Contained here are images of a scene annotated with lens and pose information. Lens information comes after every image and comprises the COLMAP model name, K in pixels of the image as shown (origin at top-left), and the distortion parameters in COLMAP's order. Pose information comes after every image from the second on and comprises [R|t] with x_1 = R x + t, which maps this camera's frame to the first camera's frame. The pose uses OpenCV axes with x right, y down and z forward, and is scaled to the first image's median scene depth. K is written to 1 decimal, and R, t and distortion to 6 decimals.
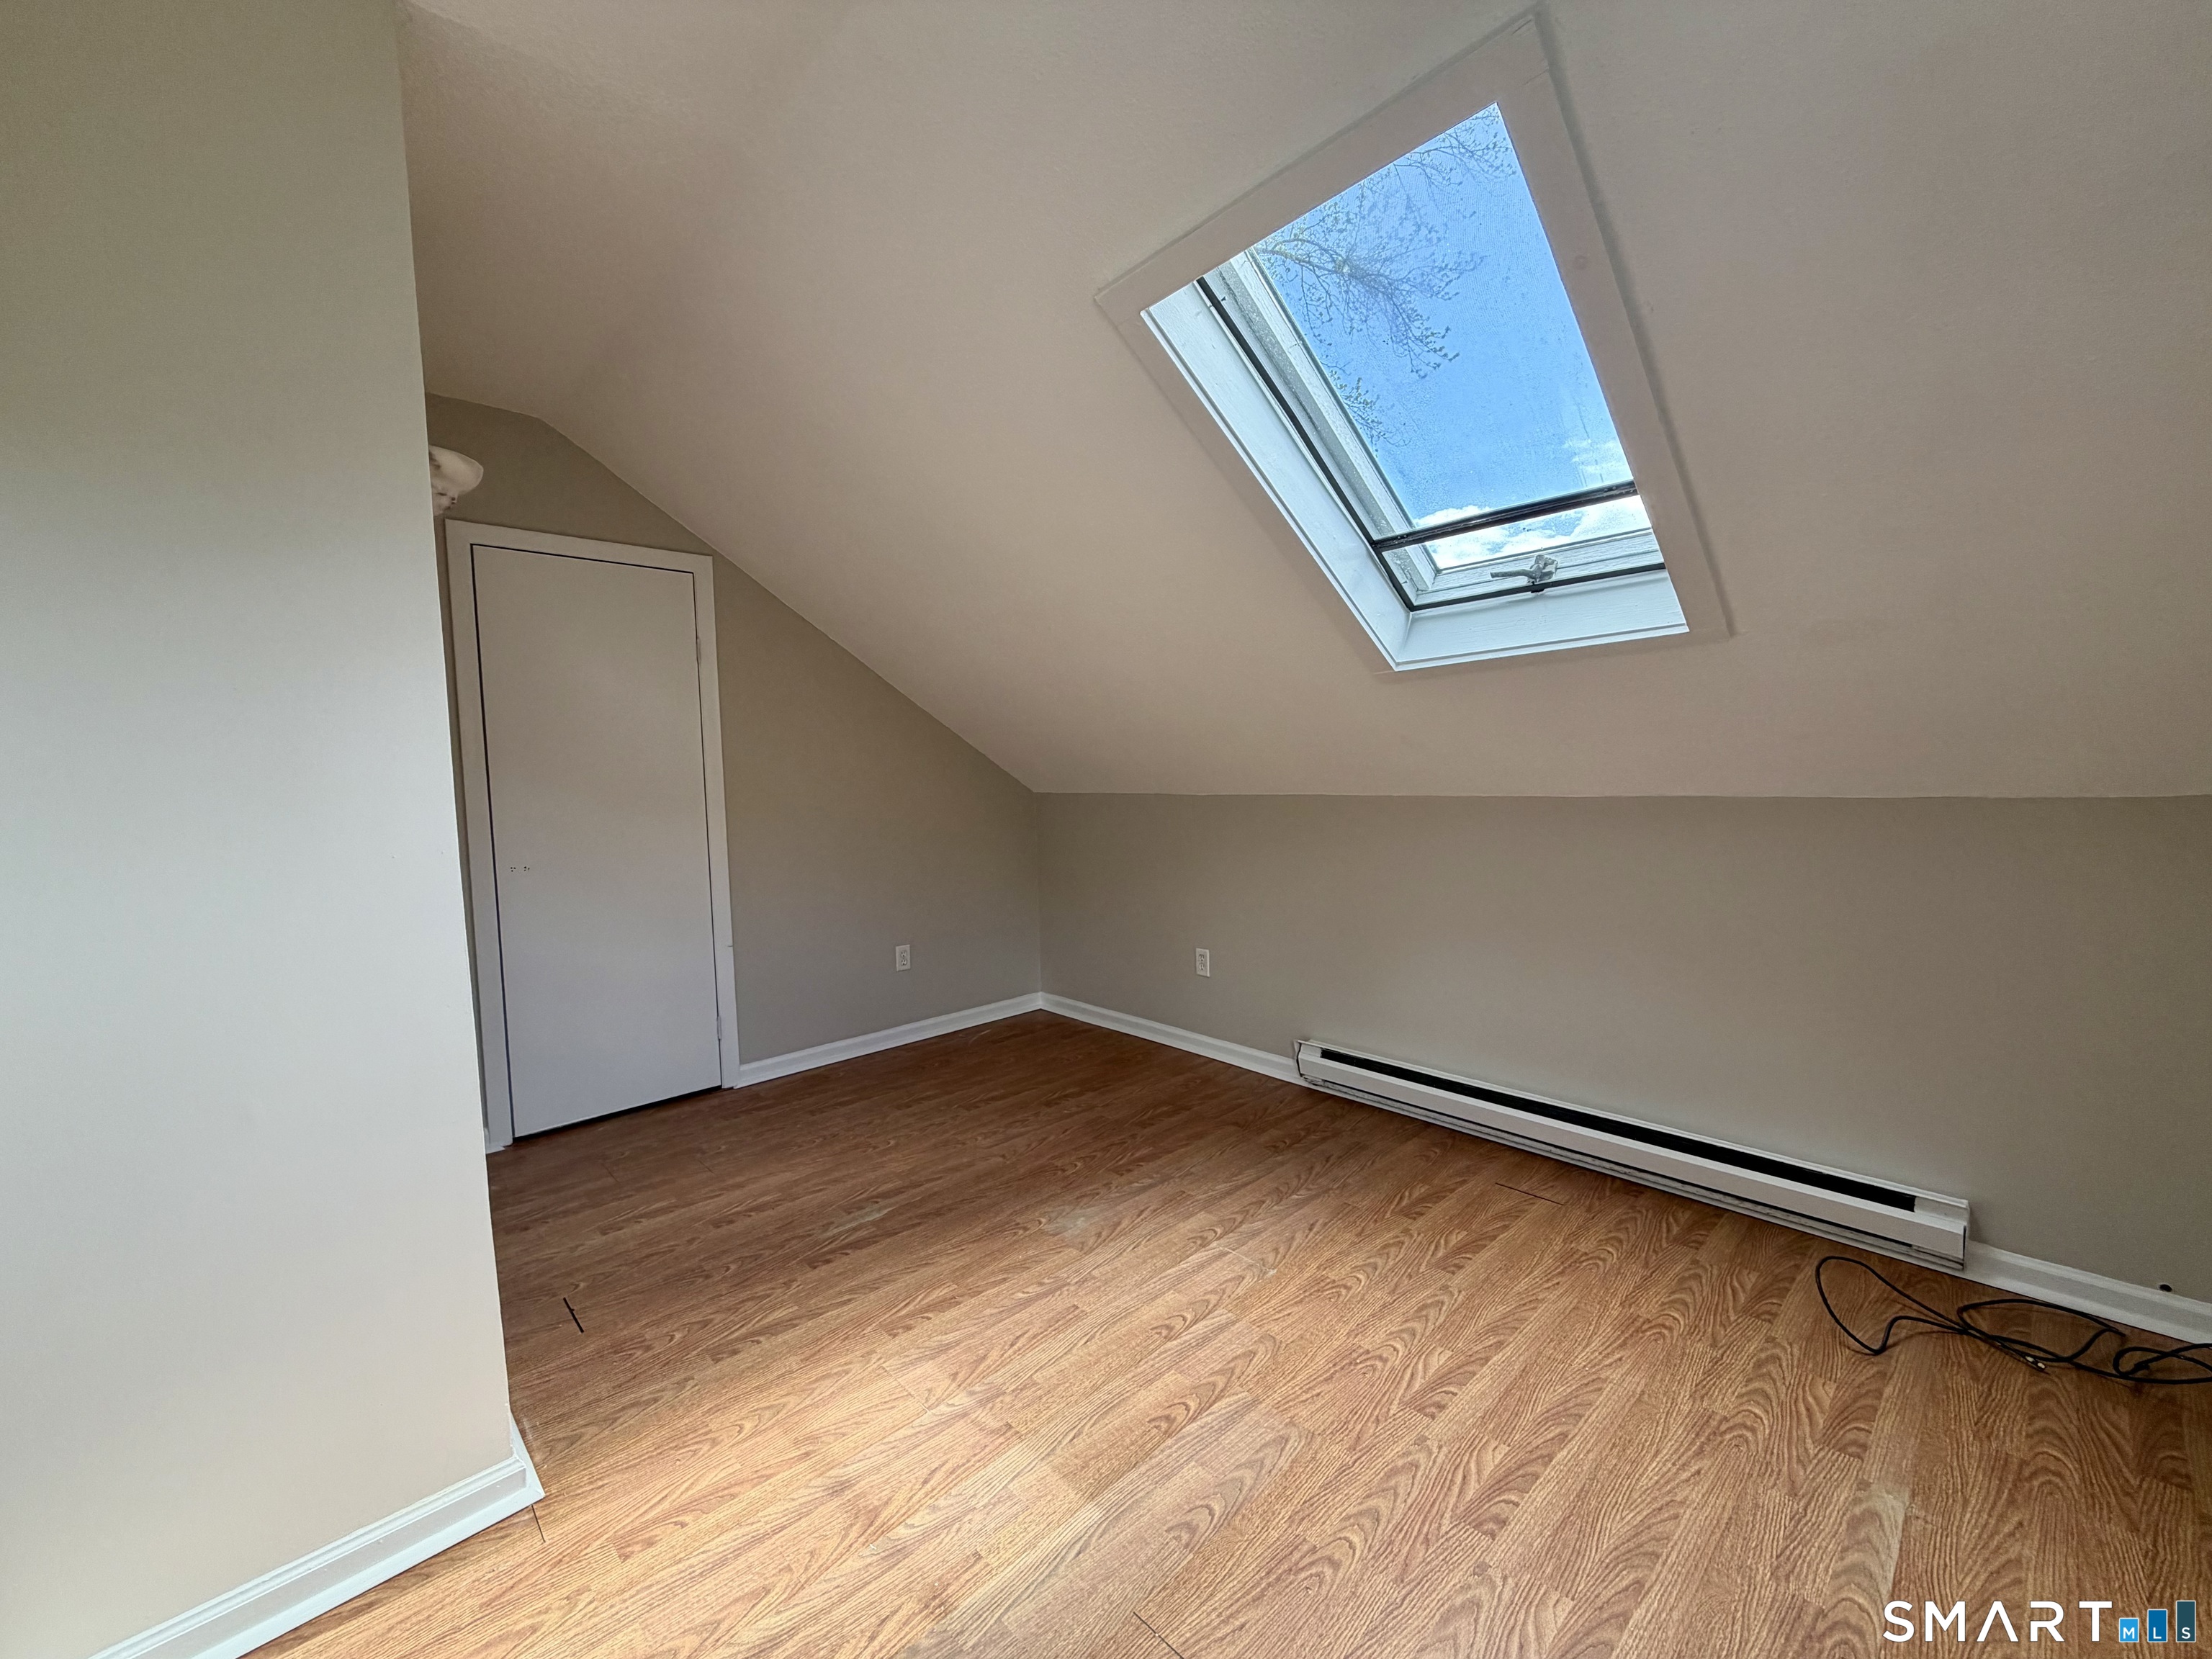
lens RADIAL K [[902.7, 0, 1106.7], [0, 902.7, 820.2], [0, 0, 1]] dist [-0.000251, 0.000052]
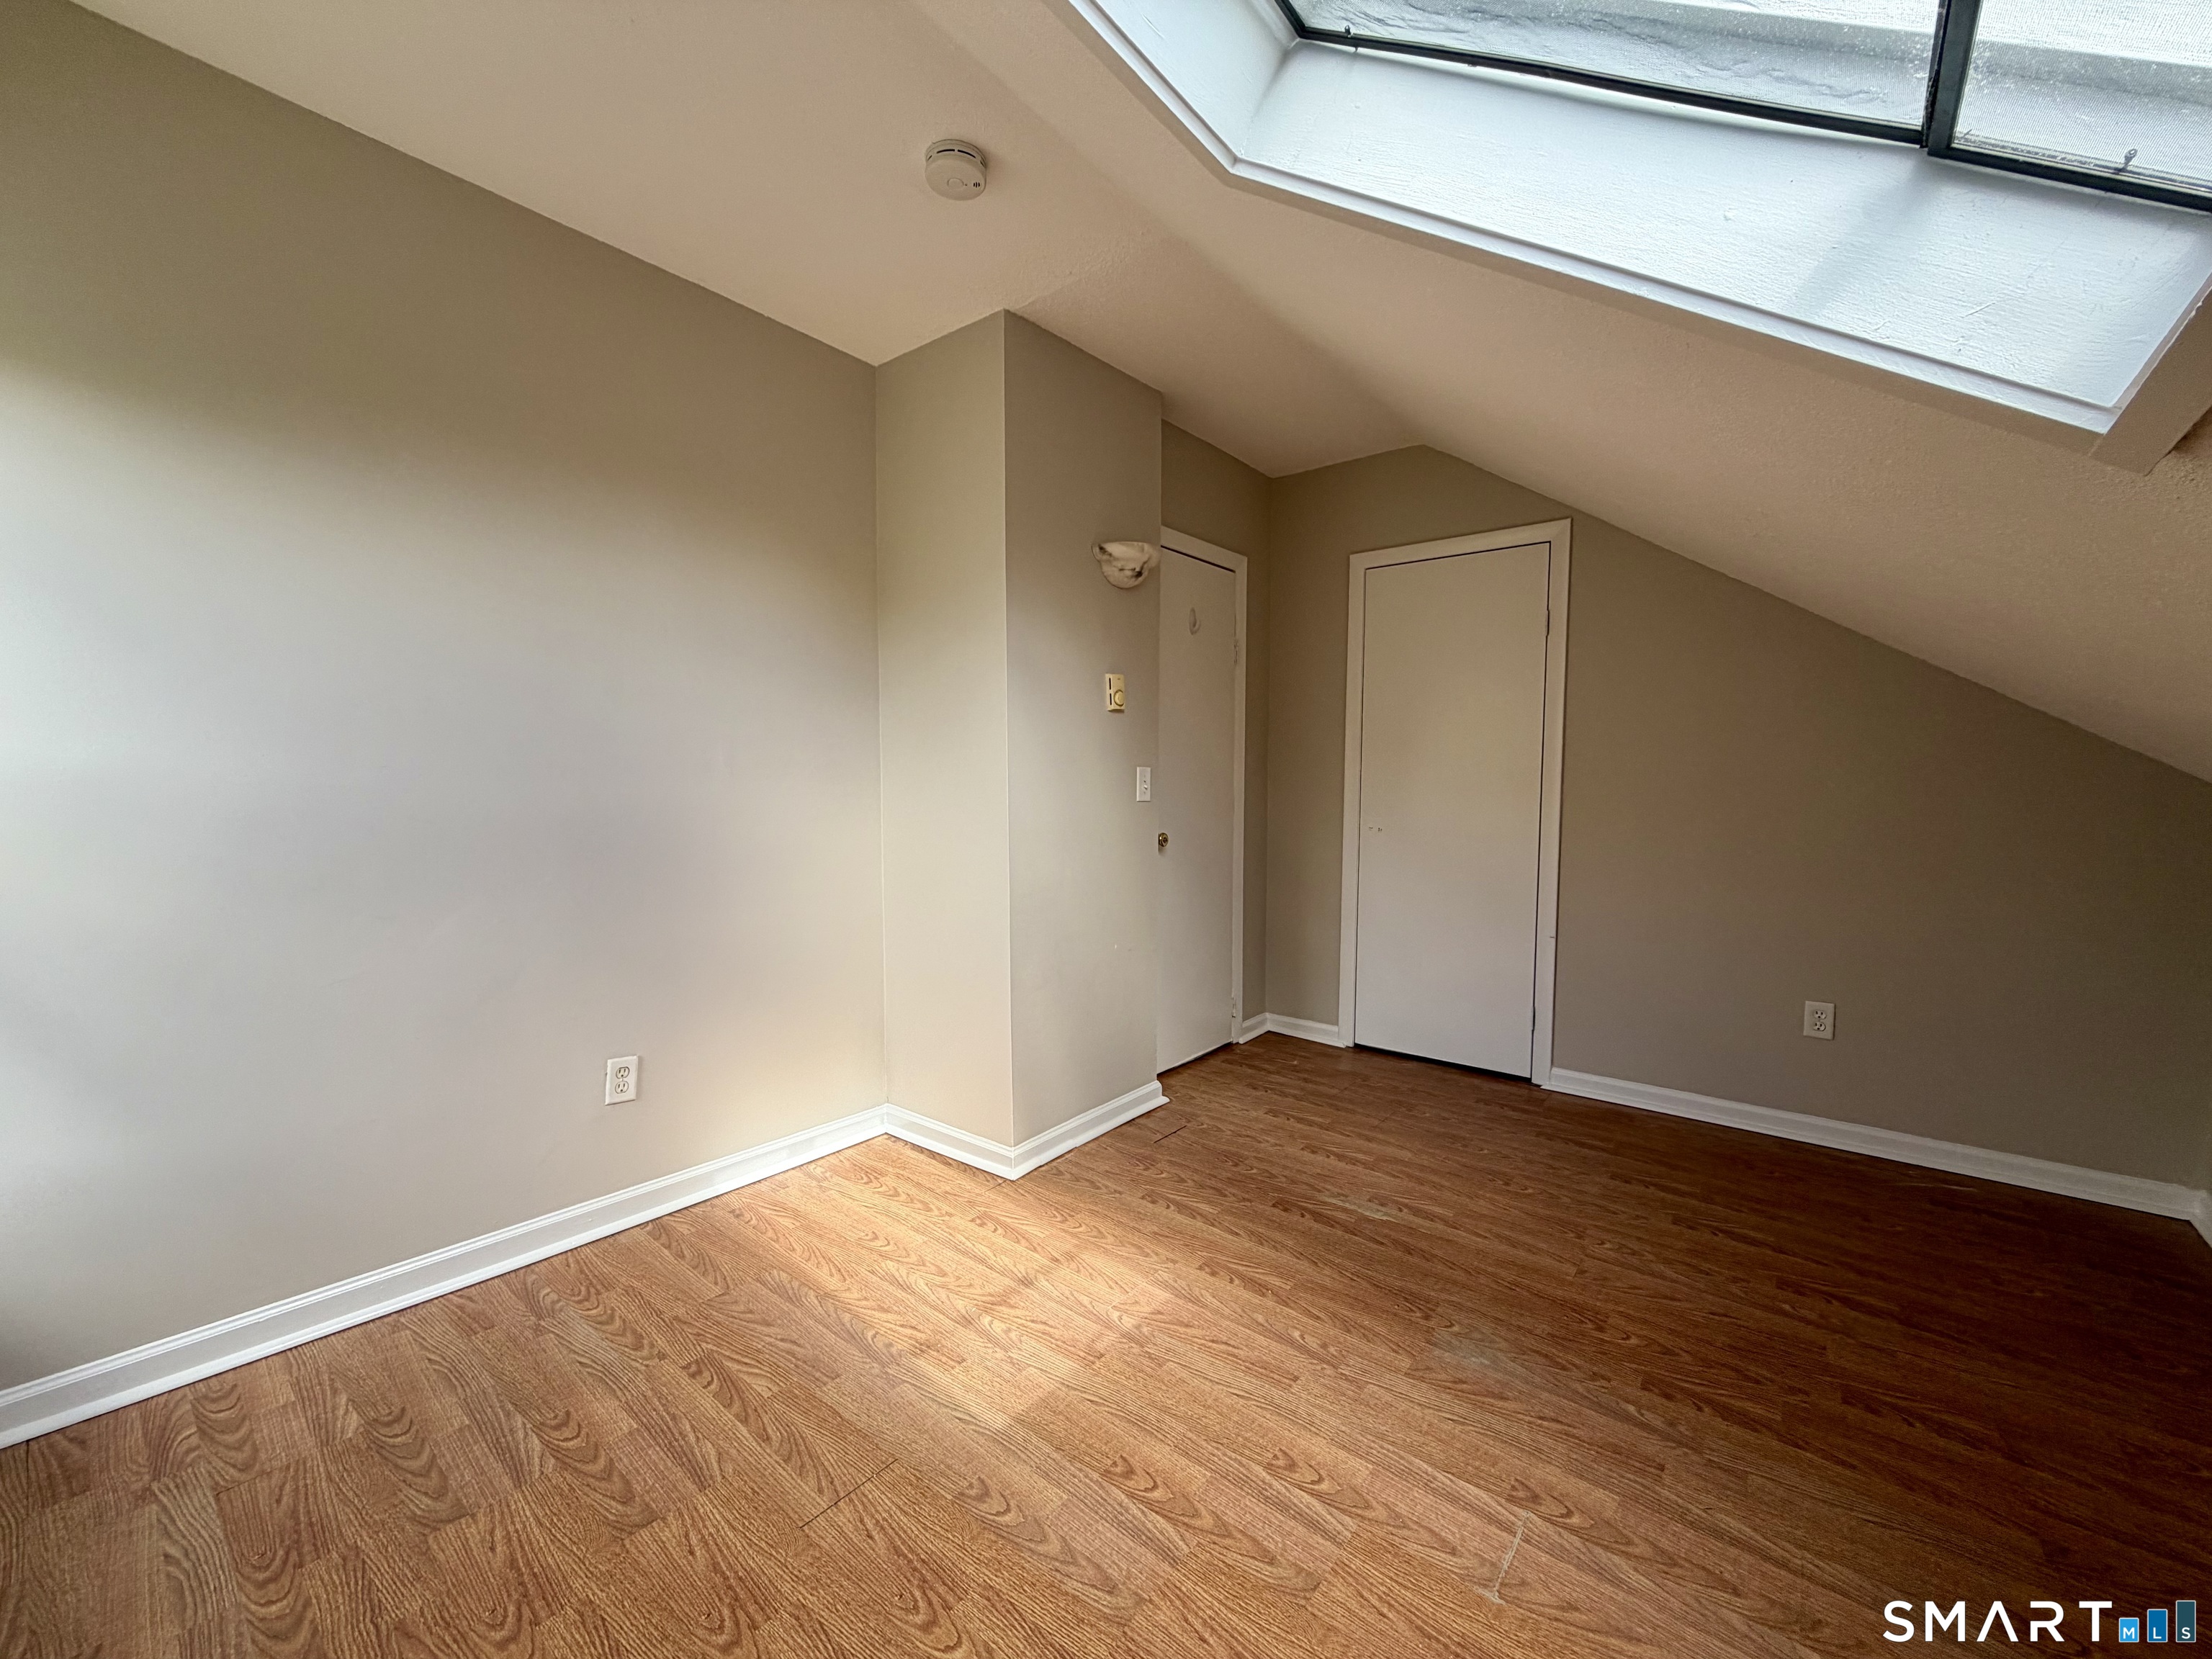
lens RADIAL K [[883.0, 0, 1085.3], [0, 883.0, 843.1], [0, 0, 1]] dist [-0.000196, 0.000049]
pose [[0.112165, 0.100257, -0.988619, 0.731226], [-0.061273, 0.993702, 0.093821, -0.024858], [0.991799, 0.050053, 0.117601, 0.703140]]
